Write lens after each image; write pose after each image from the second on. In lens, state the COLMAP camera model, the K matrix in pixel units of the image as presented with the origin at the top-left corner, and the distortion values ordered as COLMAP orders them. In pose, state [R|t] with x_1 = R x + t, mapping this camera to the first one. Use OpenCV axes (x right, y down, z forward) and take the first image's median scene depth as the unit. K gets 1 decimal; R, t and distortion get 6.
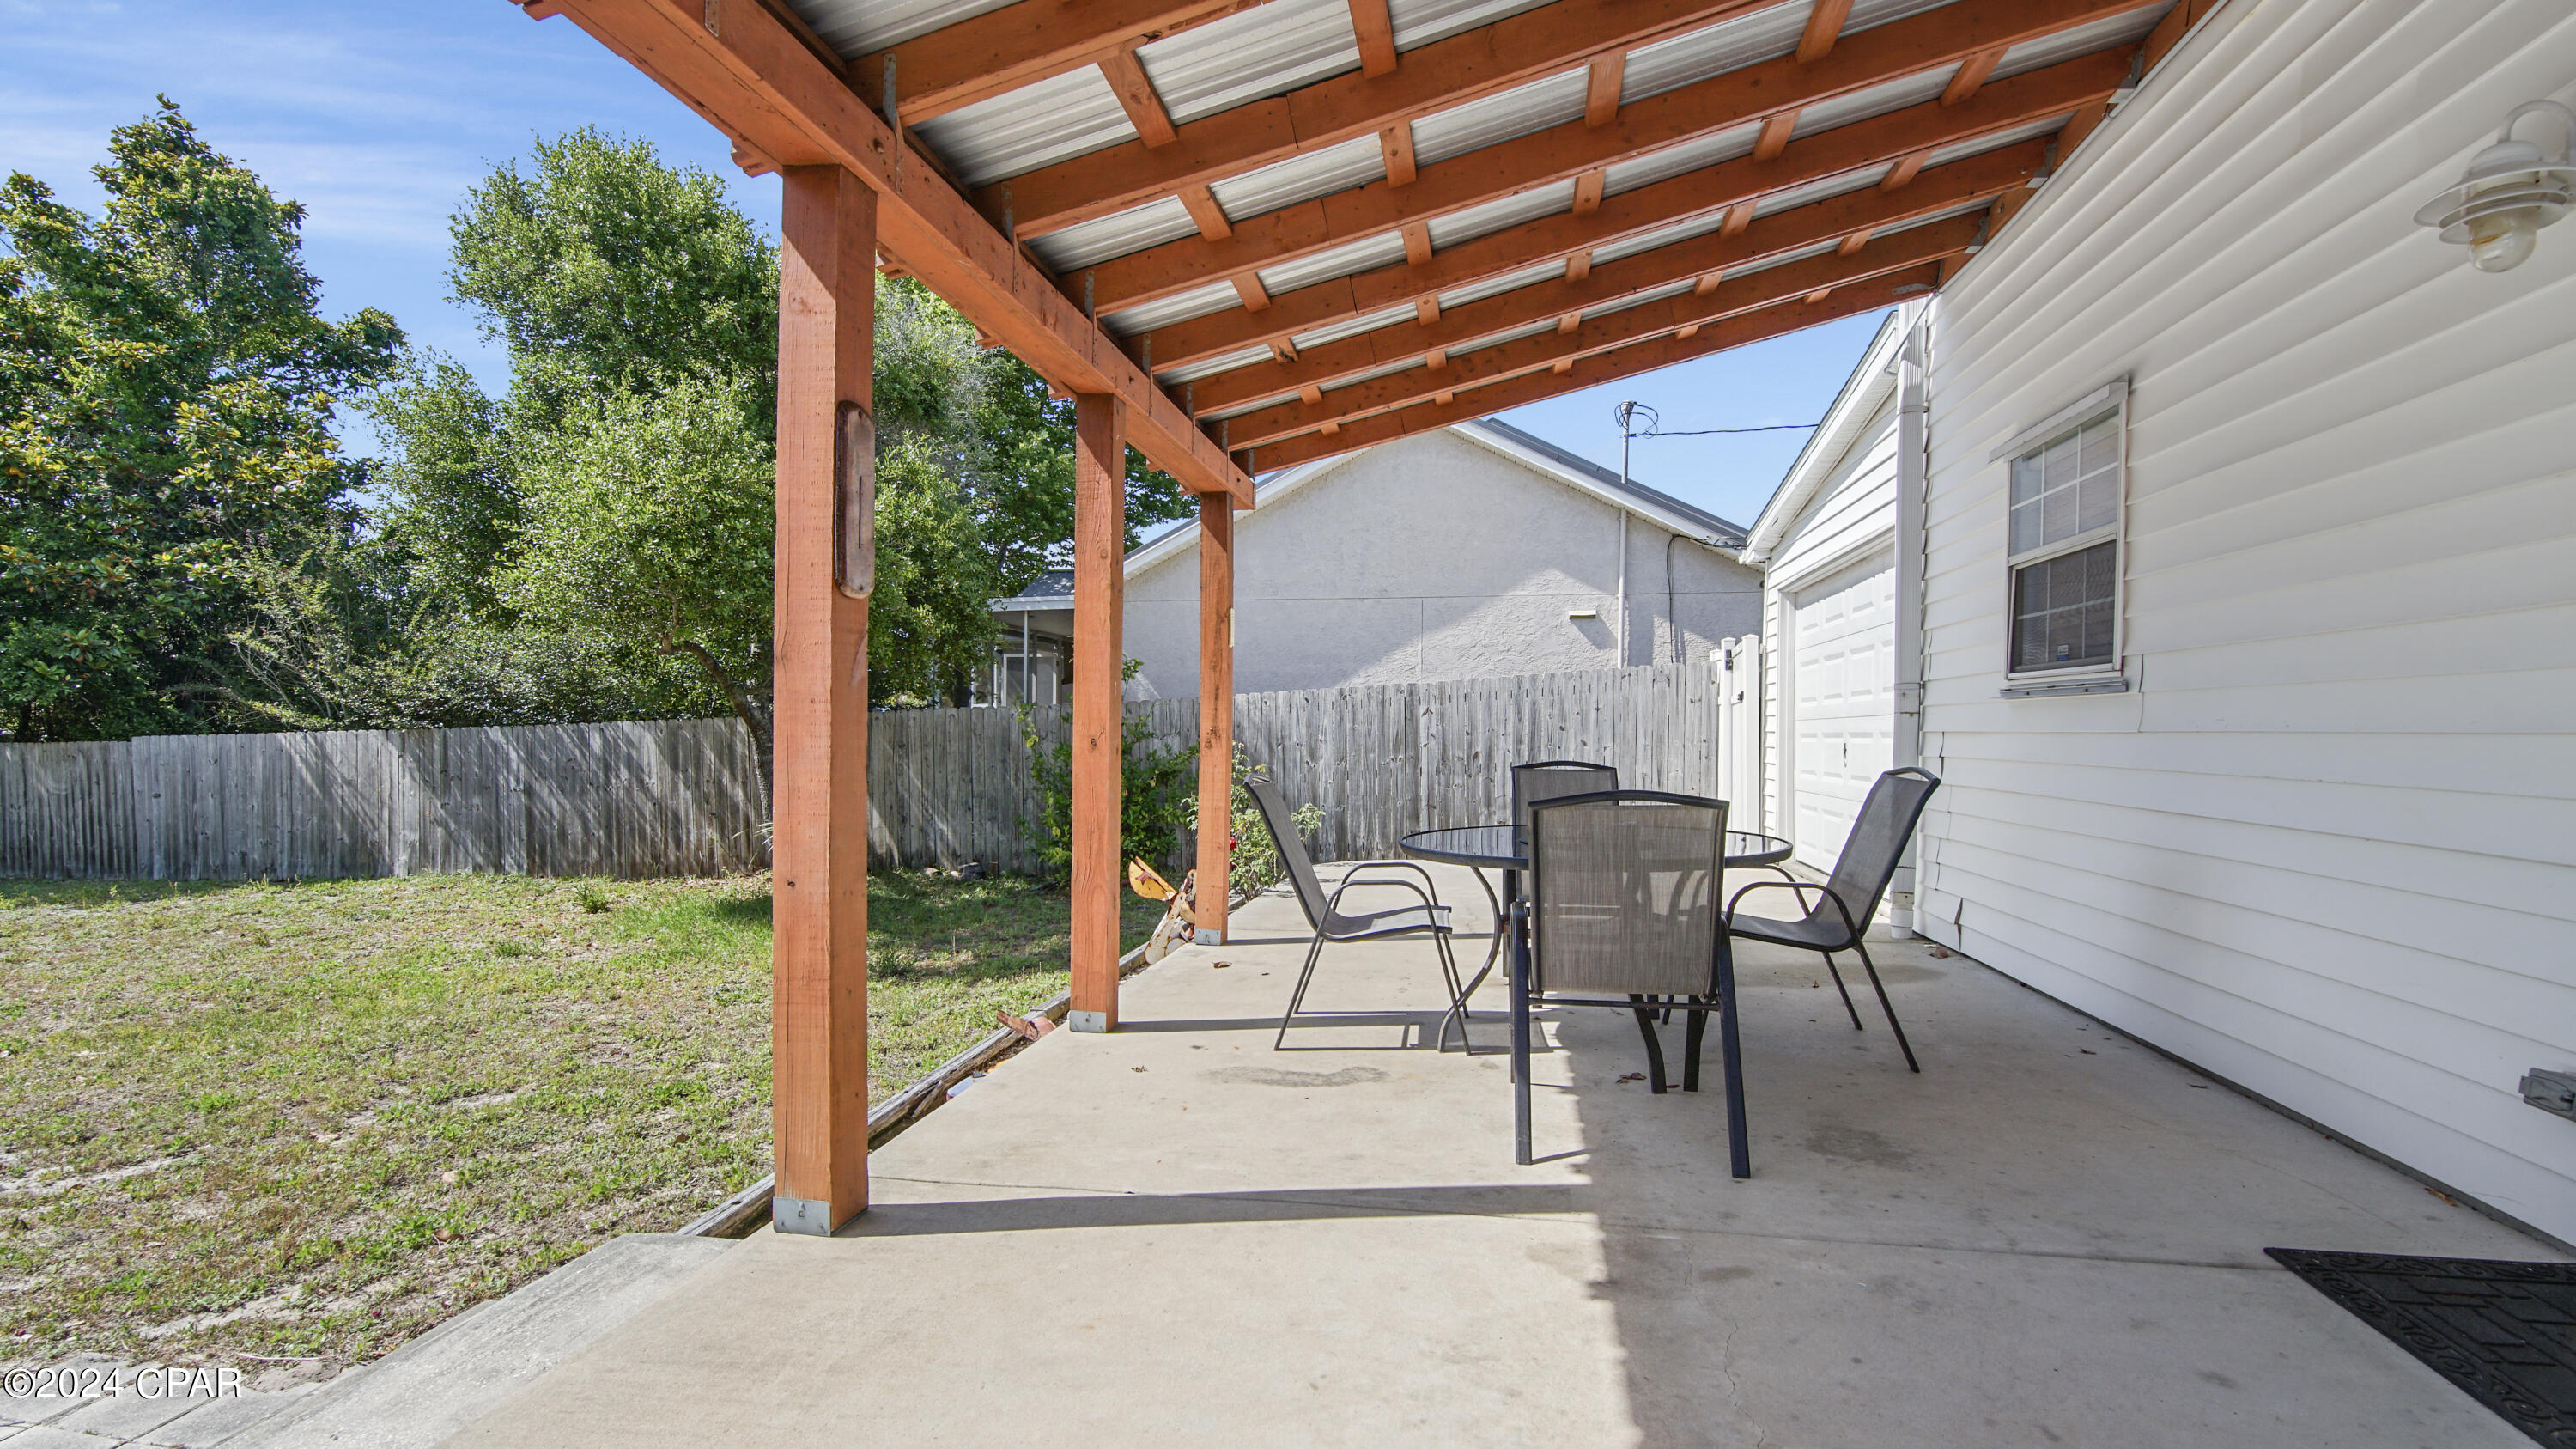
lens RADIAL K [[1168.7, 0, 1290.5], [0, 1168.7, 744.2], [0, 0, 1]] dist [0.046060, -0.027060]
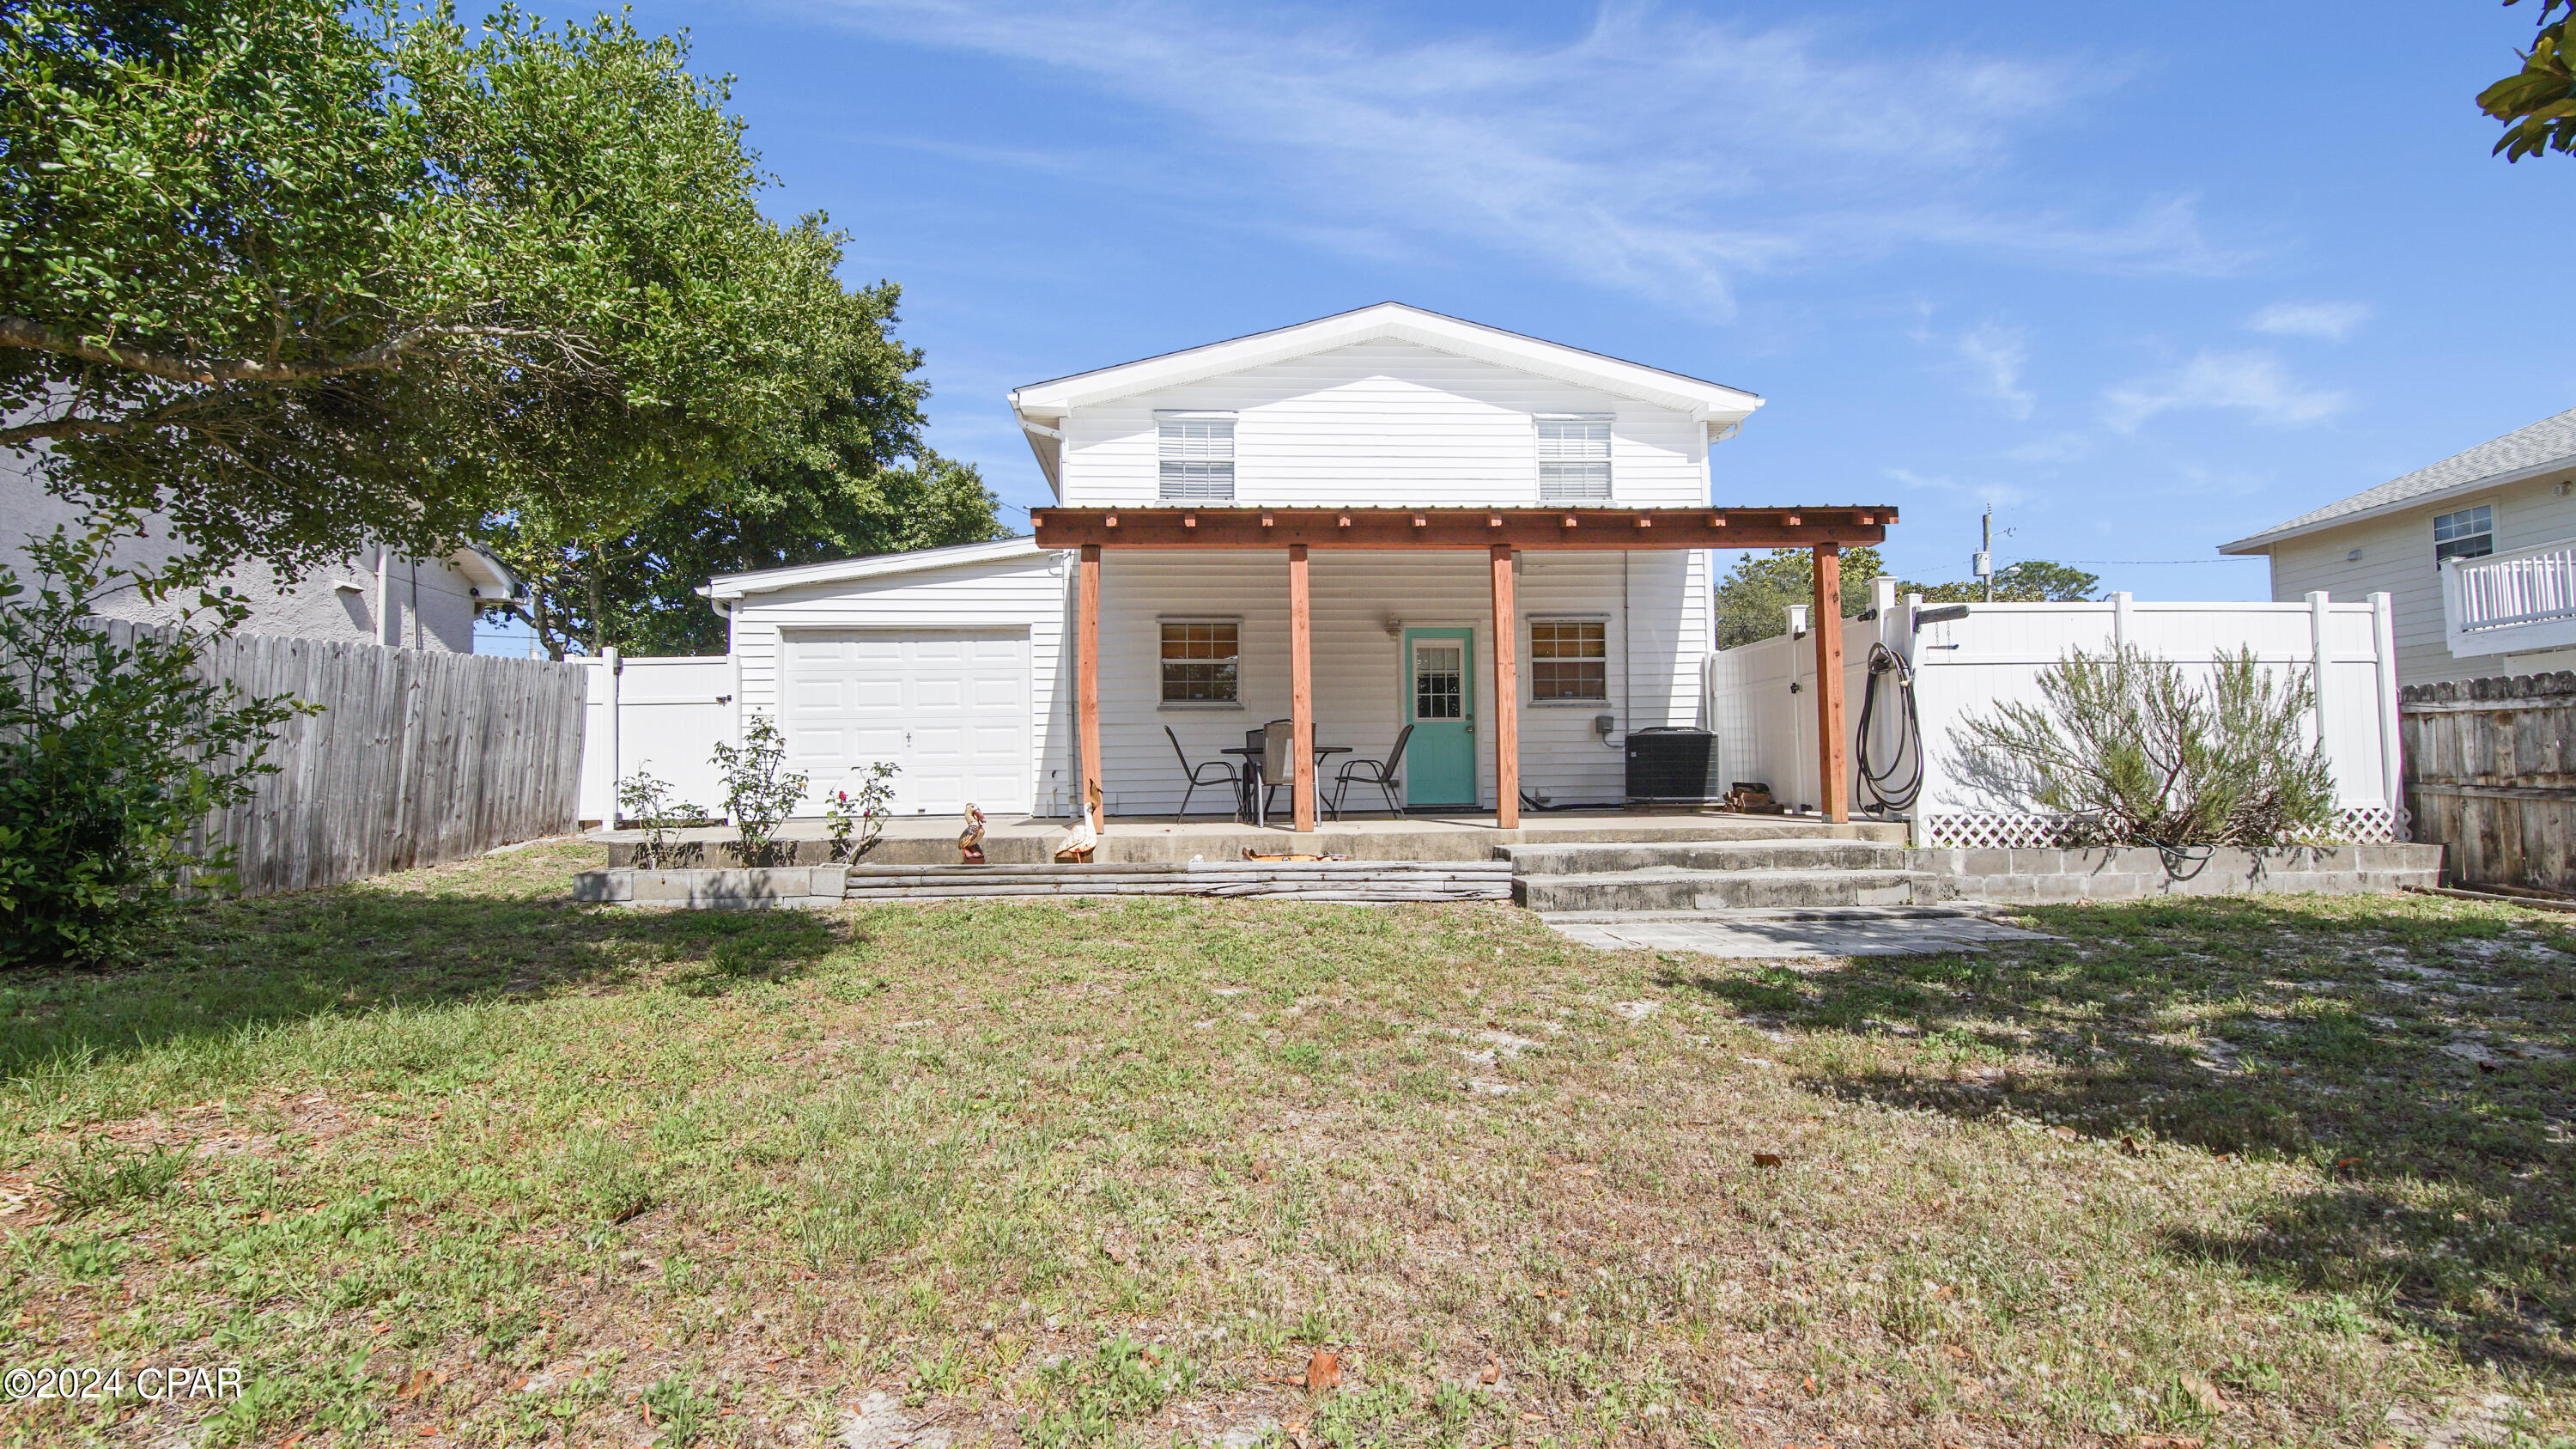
lens RADIAL K [[1168.7, 0, 1290.5], [0, 1168.7, 744.2], [0, 0, 1]] dist [0.046060, -0.027060]
pose [[-0.282503, 0.042289, 0.958334, -0.886690], [0.024632, 0.999018, -0.036823, 0.062006], [-0.958950, 0.013203, -0.283268, 0.658655]]
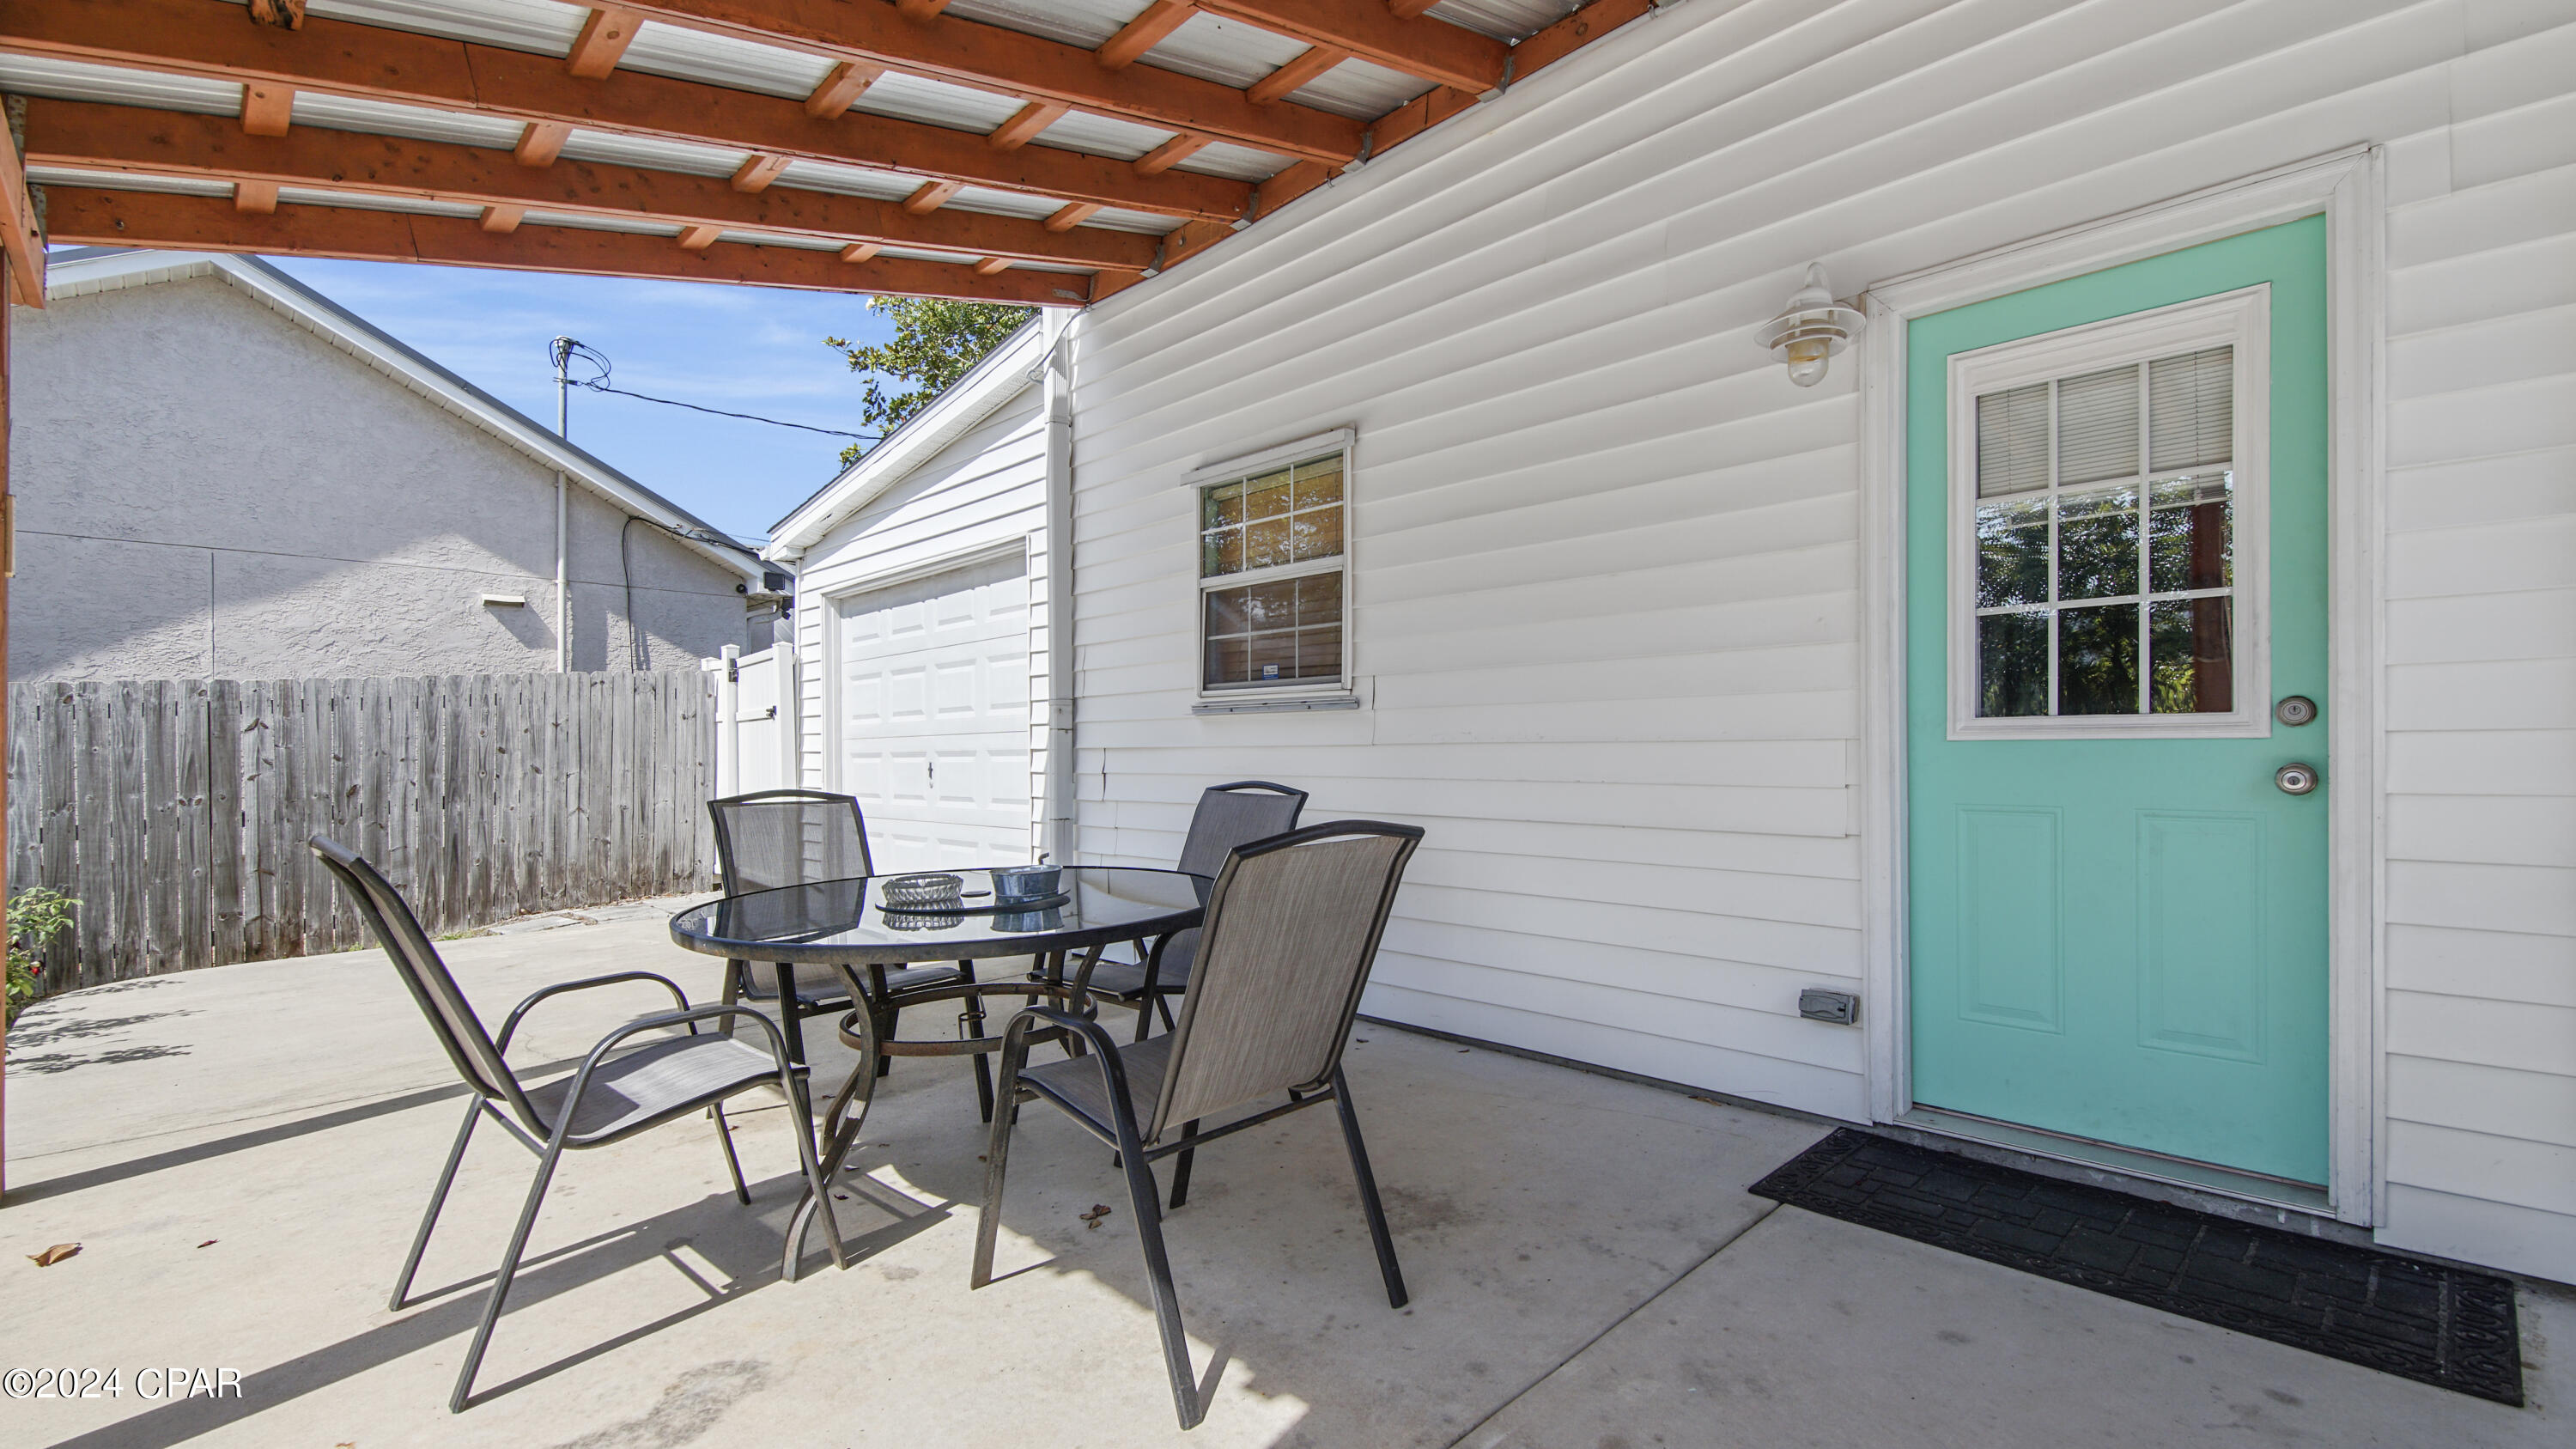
lens RADIAL K [[1128.8, 0, 1297.5], [0, 1128.8, 756.1], [0, 0, 1]] dist [0.040988, -0.023688]
pose [[0.567691, -0.009394, 0.823188, -0.079475], [0.018162, 0.999834, -0.001116, 0.000116], [-0.823041, 0.015585, 0.567768, 0.176902]]
